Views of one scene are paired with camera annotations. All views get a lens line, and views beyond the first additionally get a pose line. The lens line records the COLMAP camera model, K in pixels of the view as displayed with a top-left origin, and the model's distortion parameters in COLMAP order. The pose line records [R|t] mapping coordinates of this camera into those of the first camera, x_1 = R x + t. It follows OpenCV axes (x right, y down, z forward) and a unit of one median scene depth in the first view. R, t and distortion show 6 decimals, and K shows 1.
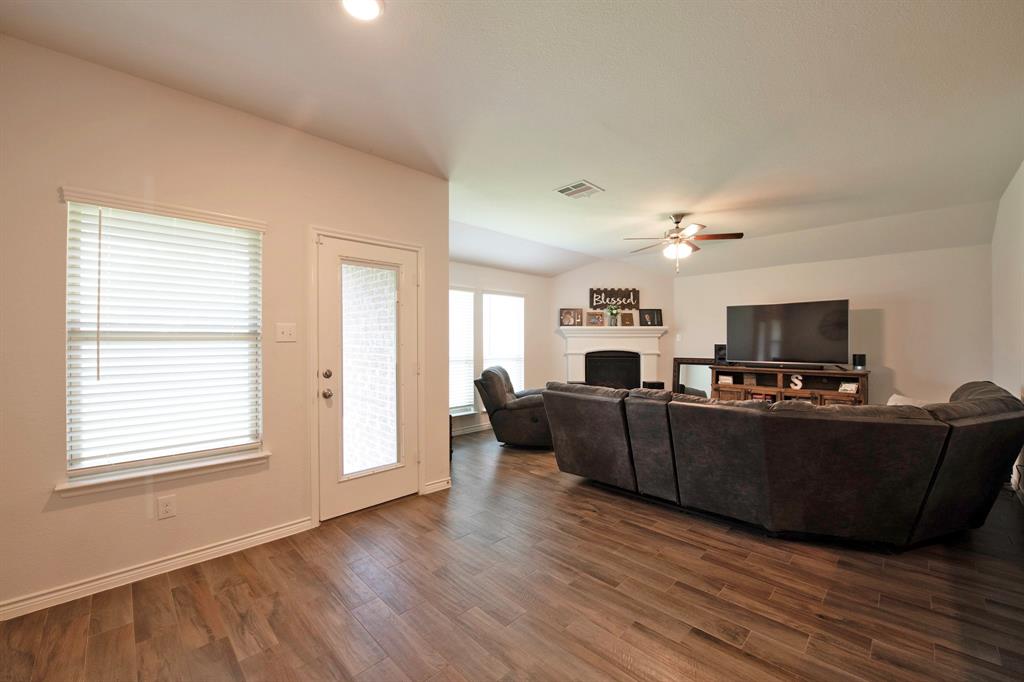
lens RADIAL K [[405.3, 0, 509.9], [0, 405.3, 340.0], [0, 0, 1]] dist [-0.016984, -0.002499]
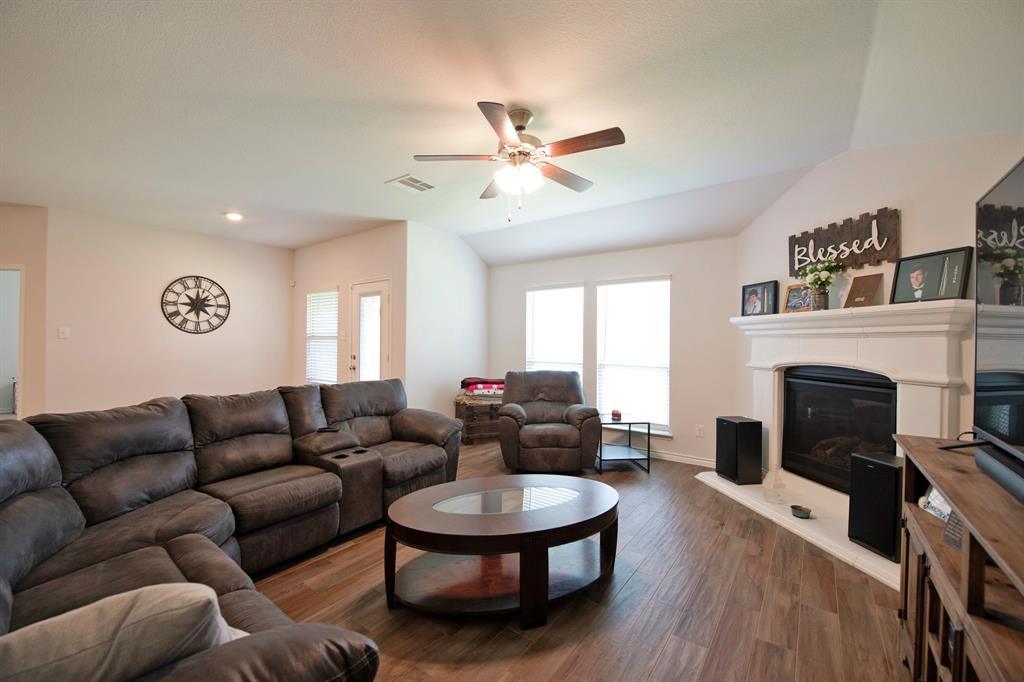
lens RADIAL K [[405.3, 0, 509.9], [0, 405.3, 340.0], [0, 0, 1]] dist [-0.016984, -0.002499]
pose [[0.144974, -0.002163, -0.989433, 0.632007], [-0.007944, 0.999963, -0.003350, 0.002048], [0.989404, 0.008346, 0.144951, 0.596922]]
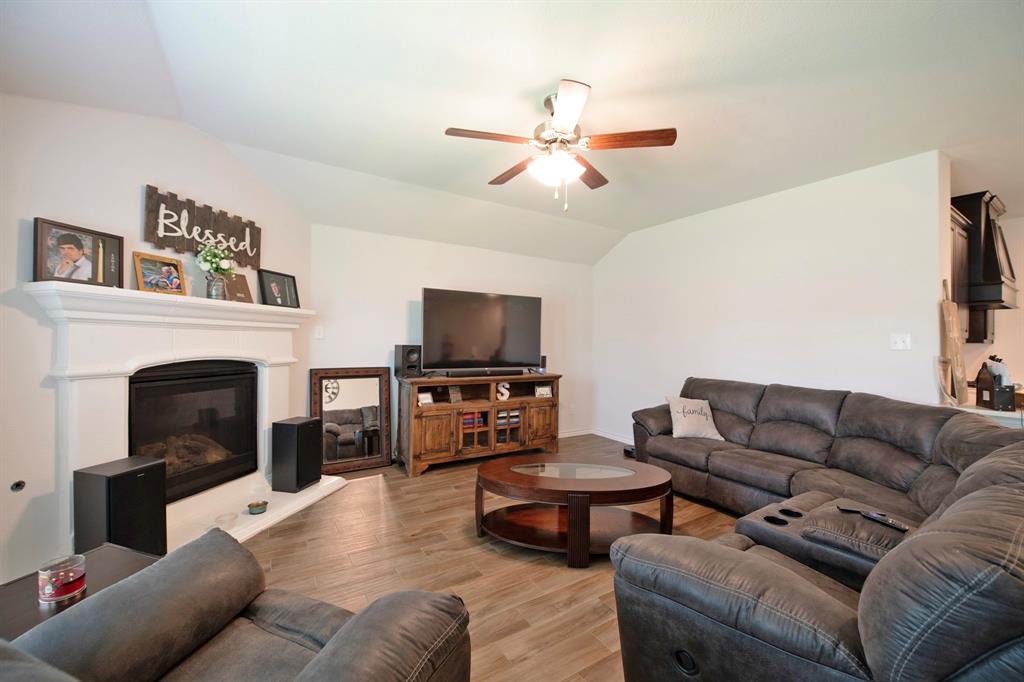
lens RADIAL K [[405.3, 0, 509.9], [0, 405.3, 340.0], [0, 0, 1]] dist [-0.016984, -0.002499]
pose [[0.219994, 0.007022, 0.975476, -0.069061], [-0.019678, 0.999803, -0.002759, 0.001611], [-0.975303, -0.018589, 0.220089, 0.617224]]
